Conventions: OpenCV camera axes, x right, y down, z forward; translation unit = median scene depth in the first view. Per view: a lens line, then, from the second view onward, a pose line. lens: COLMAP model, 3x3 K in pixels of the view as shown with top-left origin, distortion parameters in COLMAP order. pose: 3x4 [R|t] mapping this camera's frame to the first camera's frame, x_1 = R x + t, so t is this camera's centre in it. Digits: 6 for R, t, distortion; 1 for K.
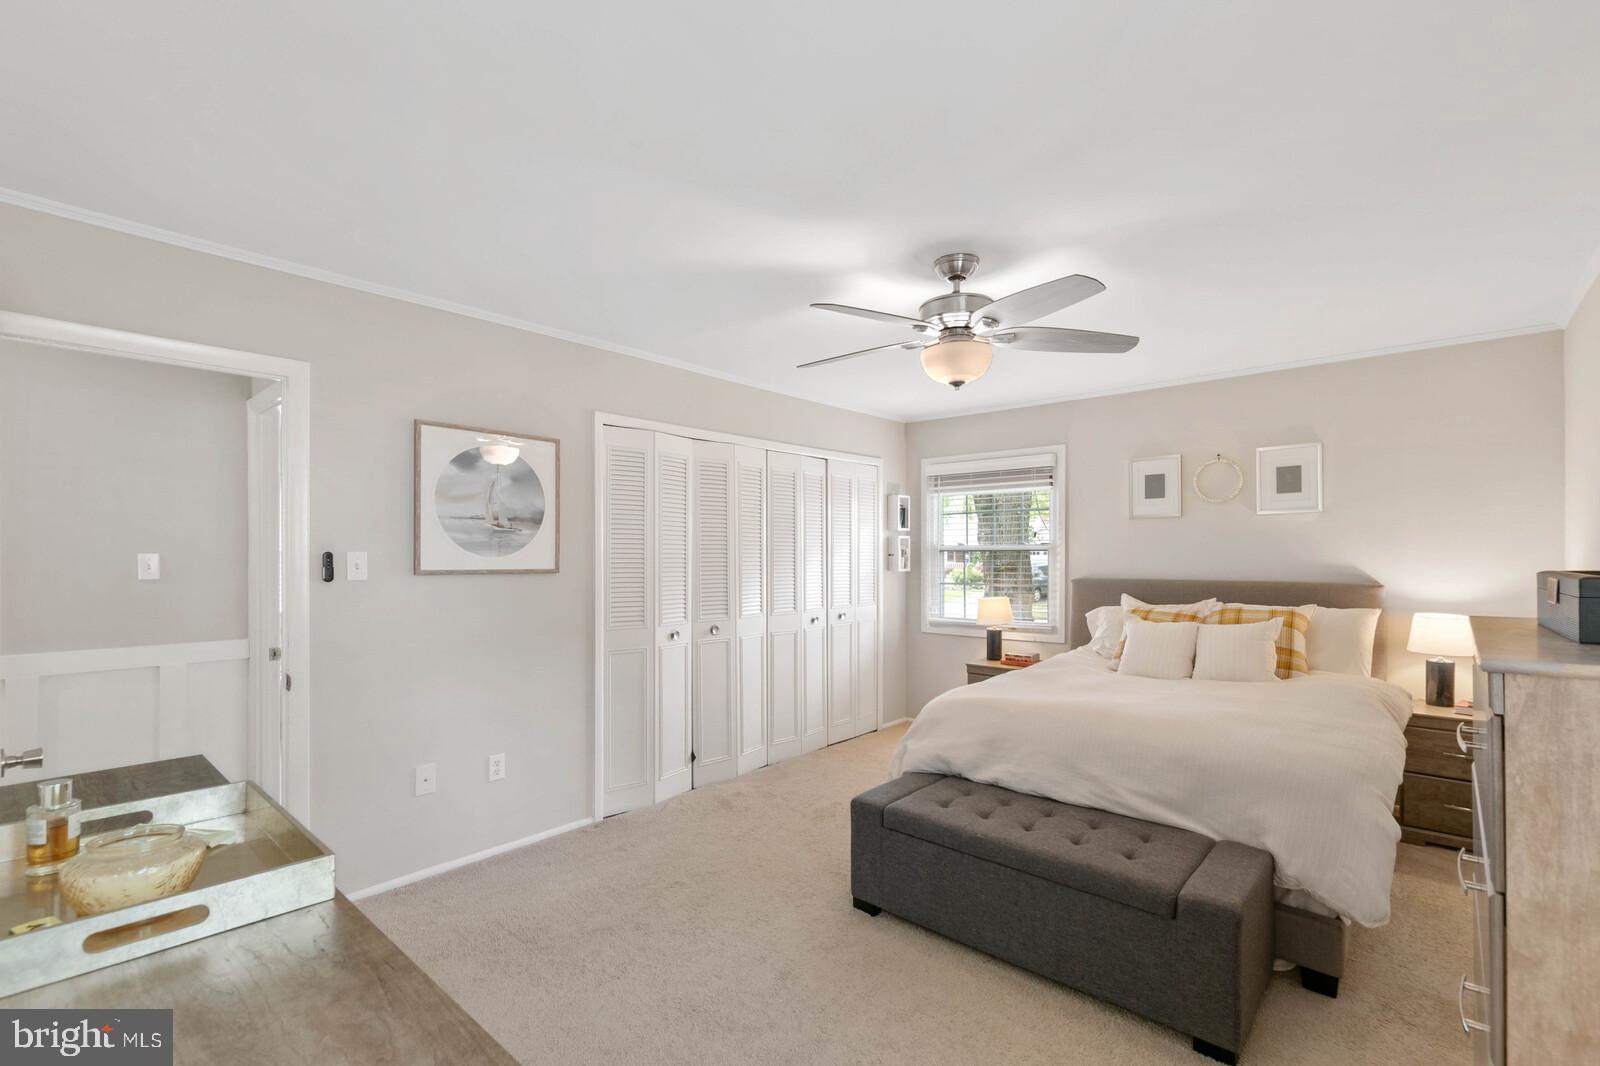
lens RADIAL K [[697.6, 0, 808.1], [0, 697.6, 548.8], [0, 0, 1]] dist [0.005975, -0.003112]
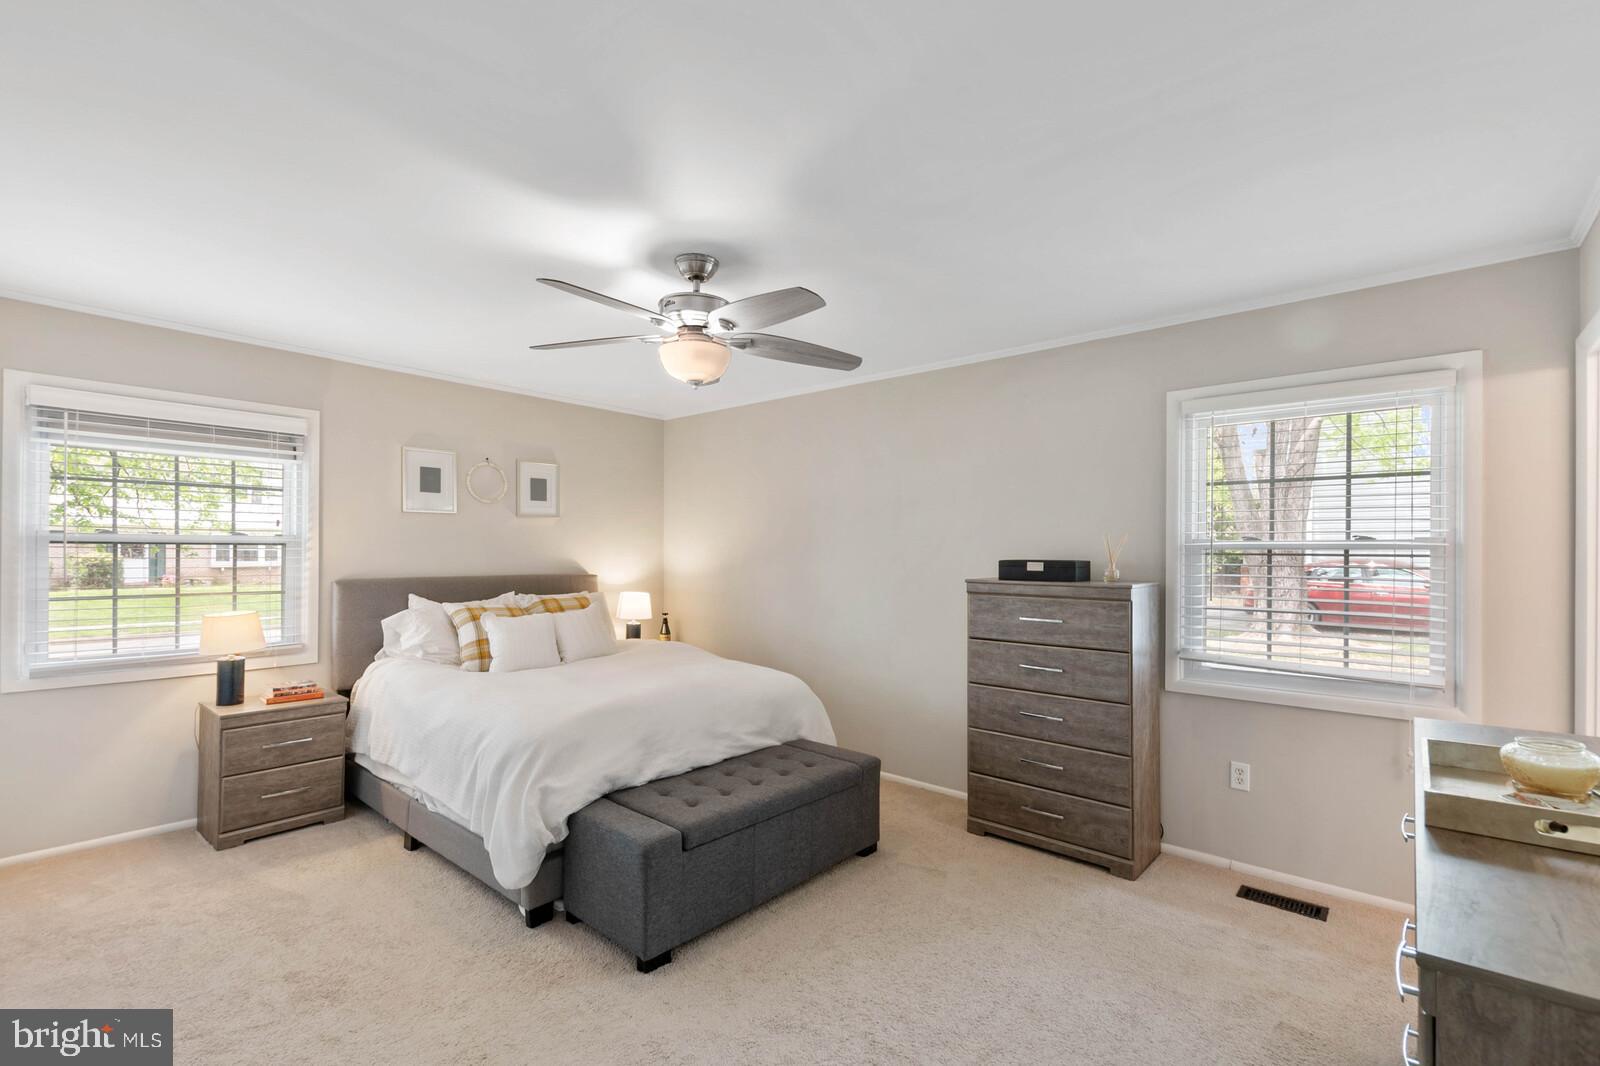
lens RADIAL K [[697.6, 0, 808.8], [0, 697.6, 543.2], [0, 0, 1]] dist [0.005975, -0.003112]
pose [[-0.006934, 0.017589, 0.999821, -0.515372], [-0.015657, 0.999721, -0.017696, 0.006413], [-0.999853, -0.015777, -0.006657, 0.541639]]
